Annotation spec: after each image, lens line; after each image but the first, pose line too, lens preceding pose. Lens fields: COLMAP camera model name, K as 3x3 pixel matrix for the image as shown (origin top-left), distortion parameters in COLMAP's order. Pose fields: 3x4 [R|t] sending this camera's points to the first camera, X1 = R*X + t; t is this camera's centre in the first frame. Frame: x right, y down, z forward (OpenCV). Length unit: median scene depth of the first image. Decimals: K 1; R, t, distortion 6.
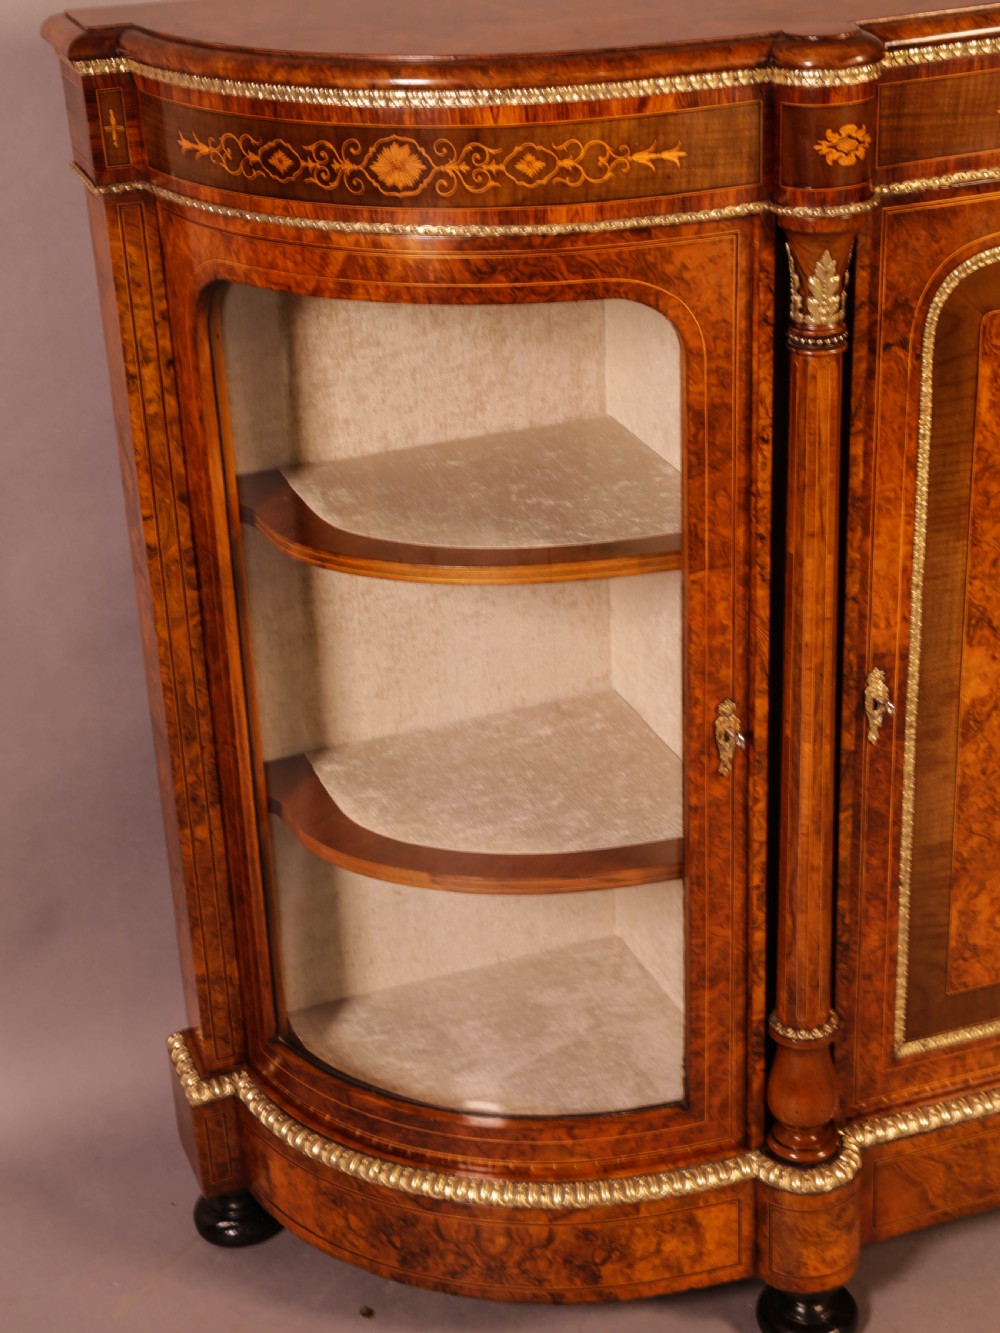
lens RADIAL K [[2205.8, 0, 500.0], [0, 2205.8, 666.5], [0, 0, 1]] dist [0.143644, 0.158252]
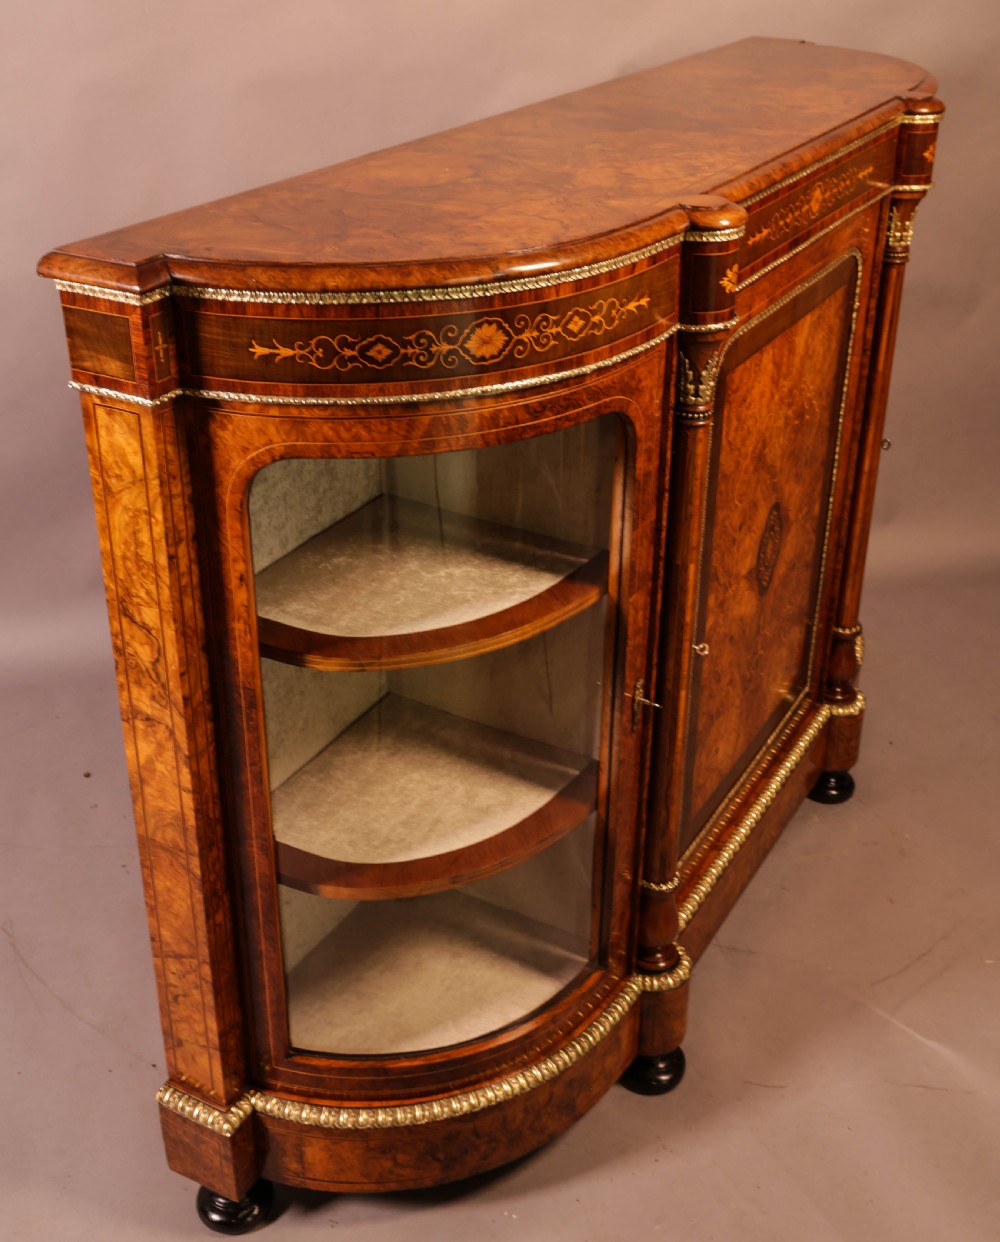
lens RADIAL K [[1466.9, 0, 500.3], [0, 1466.9, 585.5], [0, 0, 1]] dist [-0.009865, 0.038381]
pose [[0.760385, -0.256841, 0.596529, -0.519120], [0.240695, 0.964520, 0.108474, -0.168679], [-0.603225, 0.061100, 0.795228, 0.336773]]
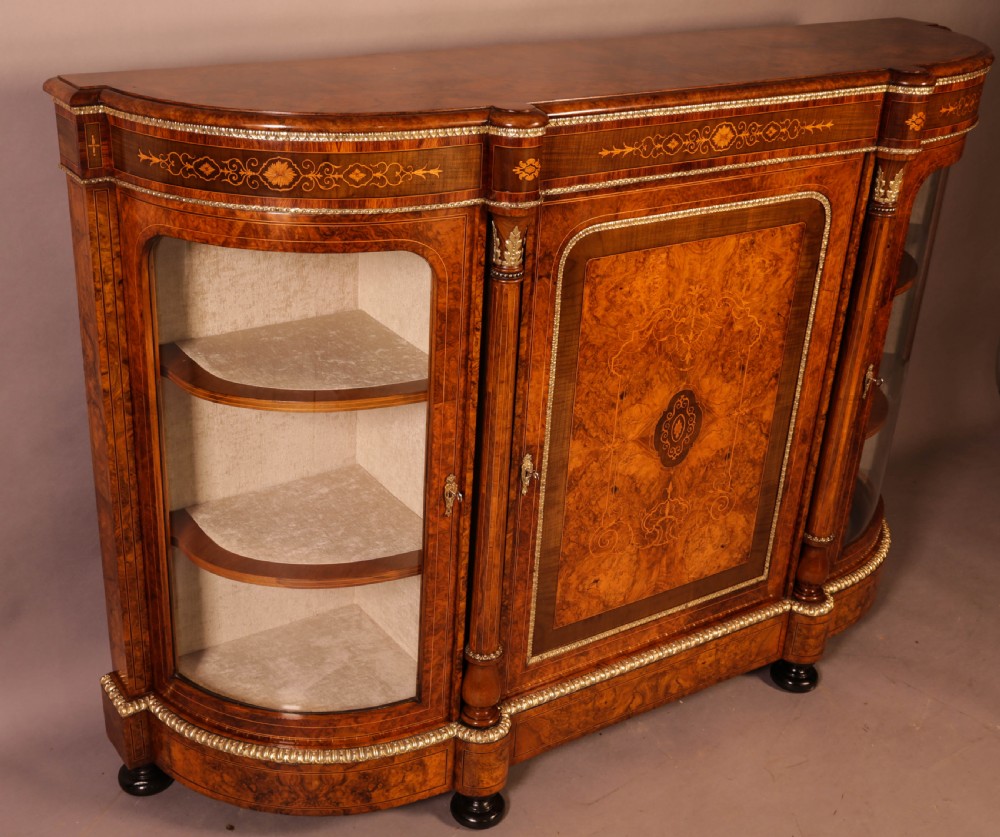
lens RADIAL K [[1270.9, 0, 430.1], [0, 1270.9, 447.3], [0, 0, 1]] dist [-0.016232, 0.088517]
pose [[0.976755, -0.022812, 0.213142, -0.137223], [0.019385, 0.999647, 0.018155, -0.026506], [-0.213481, -0.013601, 0.976853, 0.008046]]
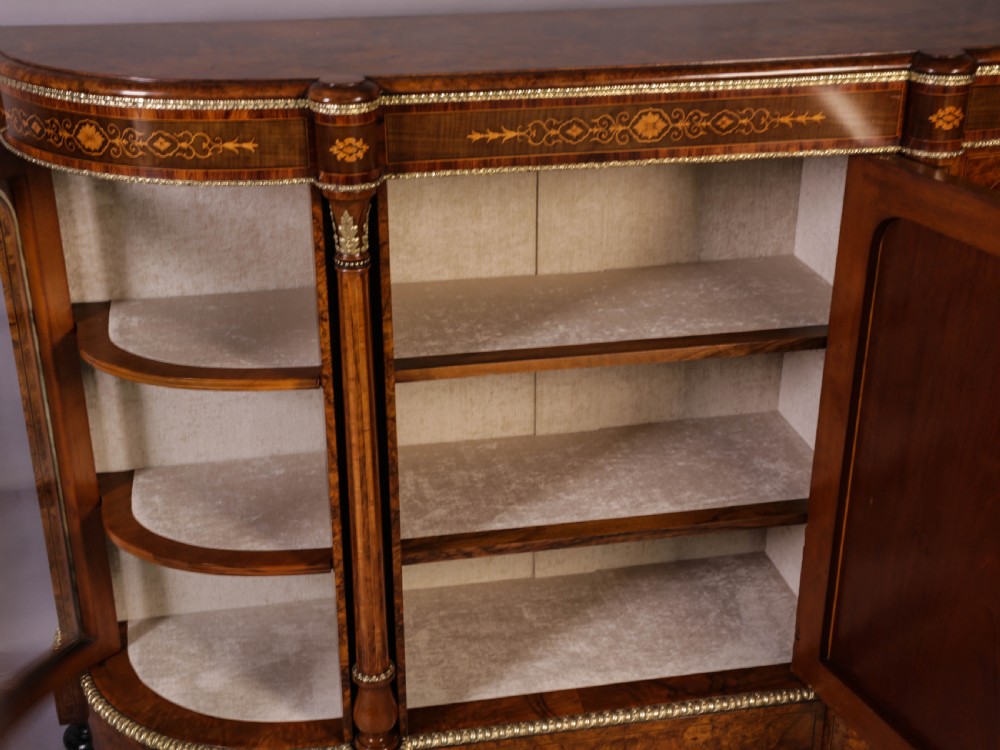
lens RADIAL K [[1325.6, 0, 500.0], [0, 1325.6, 375.0], [0, 0, 1]] dist [0.057607, 0.107973]
pose [[0.986097, 0.103465, -0.130033, 0.378527], [-0.104322, 0.994544, 0.000223, -0.074658], [0.129346, 0.013345, 0.991510, 0.044415]]
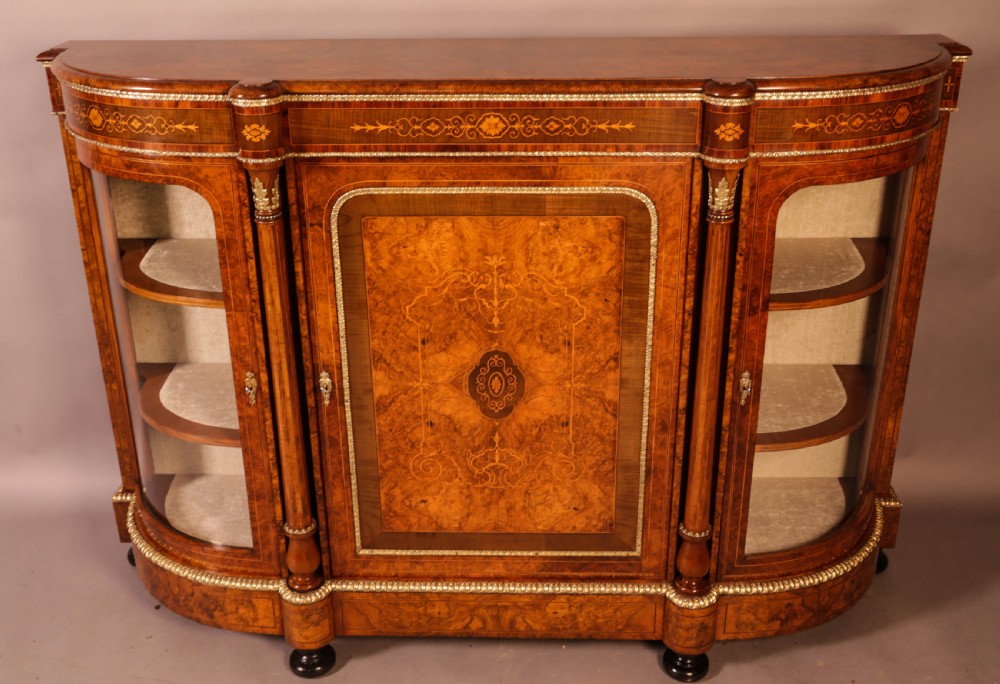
lens RADIAL K [[1070.9, 0, 501.6], [0, 1070.9, 312.2], [0, 0, 1]] dist [-0.014782, 0.038696]
pose [[0.928968, 0.176264, -0.325497, 0.708594], [-0.183443, 0.982991, 0.008768, -0.103461], [0.321506, 0.051565, 0.945502, 0.070900]]
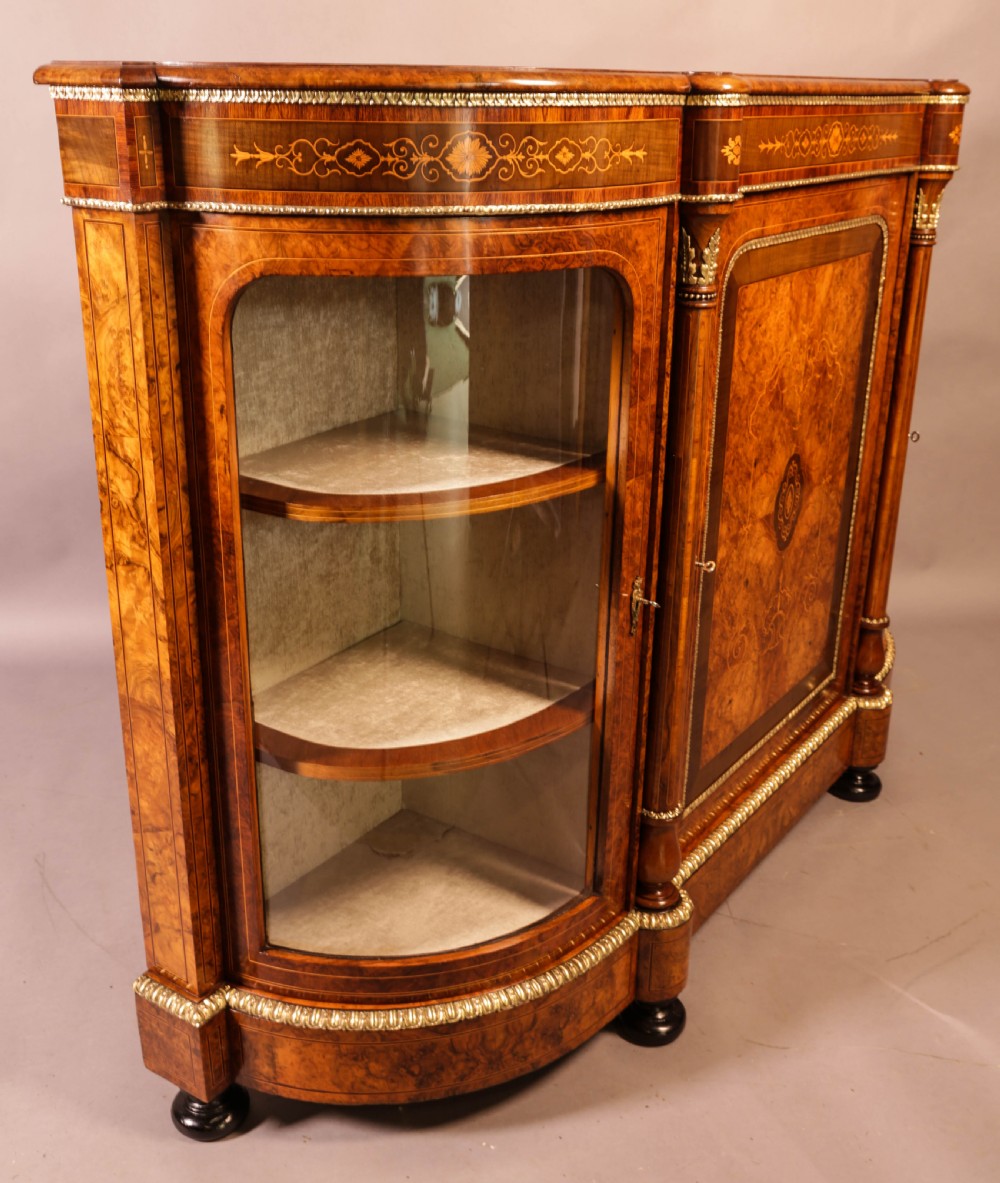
lens RADIAL K [[1307.0, 0, 500.0], [0, 1307.0, 591.5], [0, 0, 1]] dist [-0.047171, 0.045716]
pose [[0.814884, -0.161383, 0.556705, -0.433628], [0.200857, 0.979569, -0.010039, 0.016304], [-0.543710, 0.119999, 0.830650, 0.401521]]
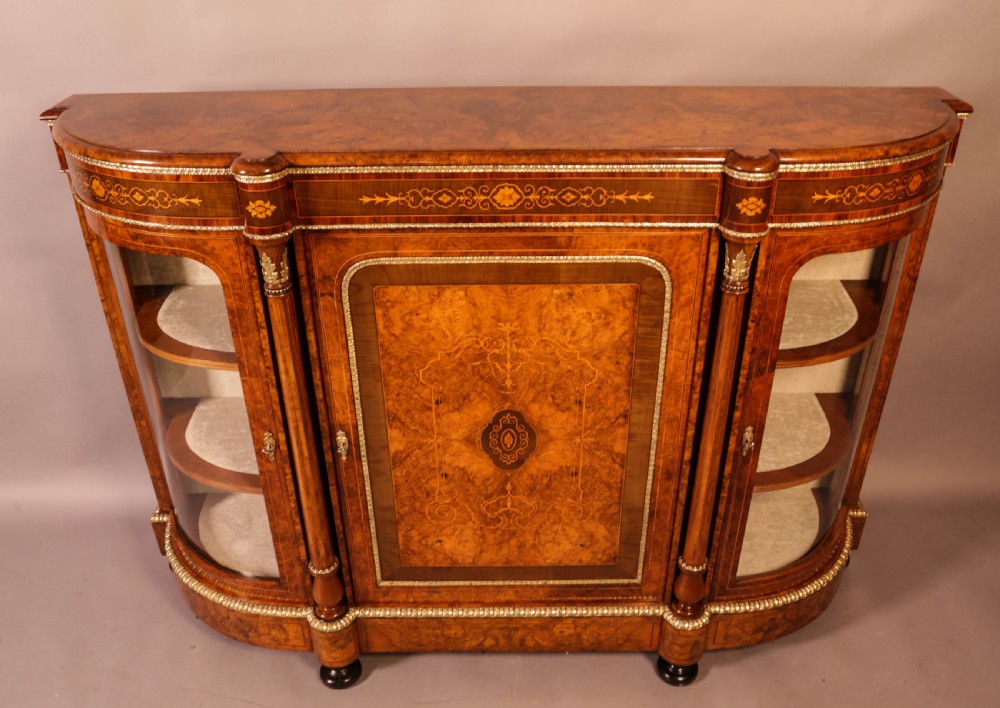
lens RADIAL K [[872.0, 0, 509.9], [0, 872.0, 382.3], [0, 0, 1]] dist [-0.096684, 0.069032]
pose [[0.940624, 0.210326, -0.266437, 0.589759], [-0.174752, 0.972948, 0.151106, -0.221273], [0.291011, -0.095574, 0.951934, 0.246356]]
